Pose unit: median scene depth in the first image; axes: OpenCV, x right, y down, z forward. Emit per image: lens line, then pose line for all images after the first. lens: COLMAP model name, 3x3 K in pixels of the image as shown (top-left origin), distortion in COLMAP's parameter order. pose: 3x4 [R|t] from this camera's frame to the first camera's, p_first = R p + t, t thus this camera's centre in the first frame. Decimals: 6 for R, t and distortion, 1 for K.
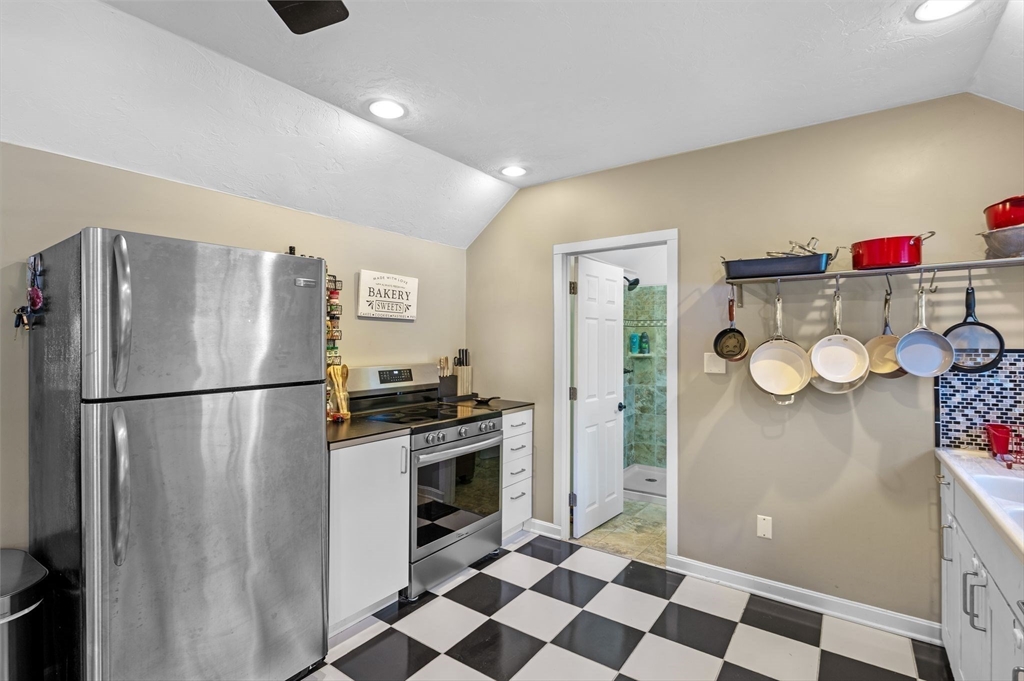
lens RADIAL K [[478.2, 0, 510.1], [0, 478.2, 341.8], [0, 0, 1]] dist [-0.002376, -0.005648]
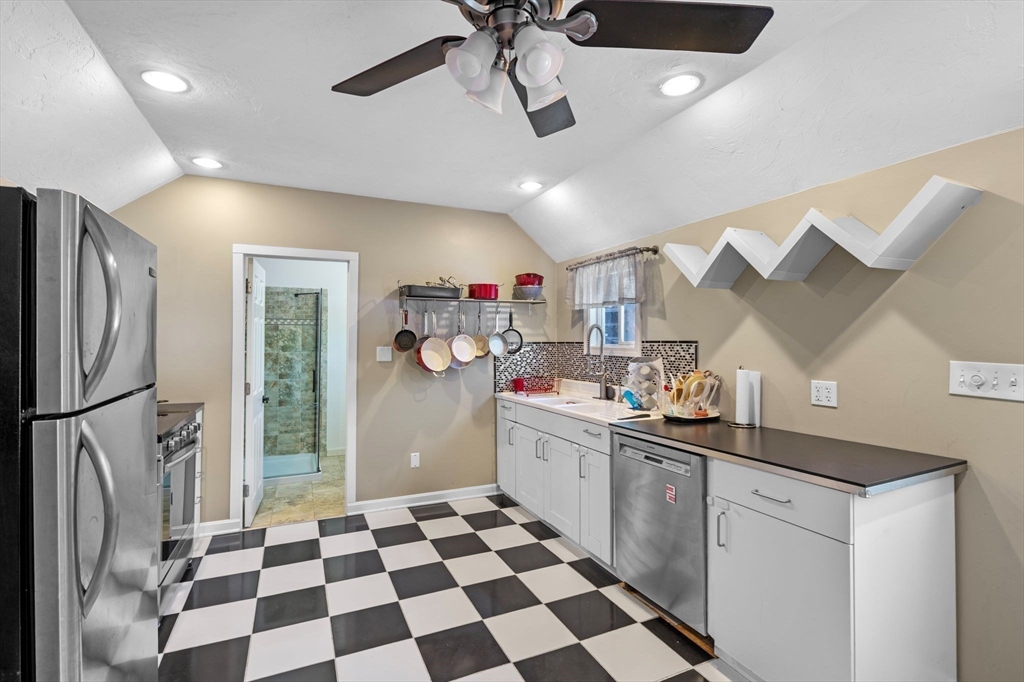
lens RADIAL K [[462.2, 0, 509.4], [0, 462.2, 340.7], [0, 0, 1]] dist [-0.011474, -0.000350]
pose [[0.503335, -0.004512, 0.864079, -0.589099], [0.001710, 0.999990, 0.004226, 0.000445], [-0.864090, -0.000650, 0.503338, -0.000139]]
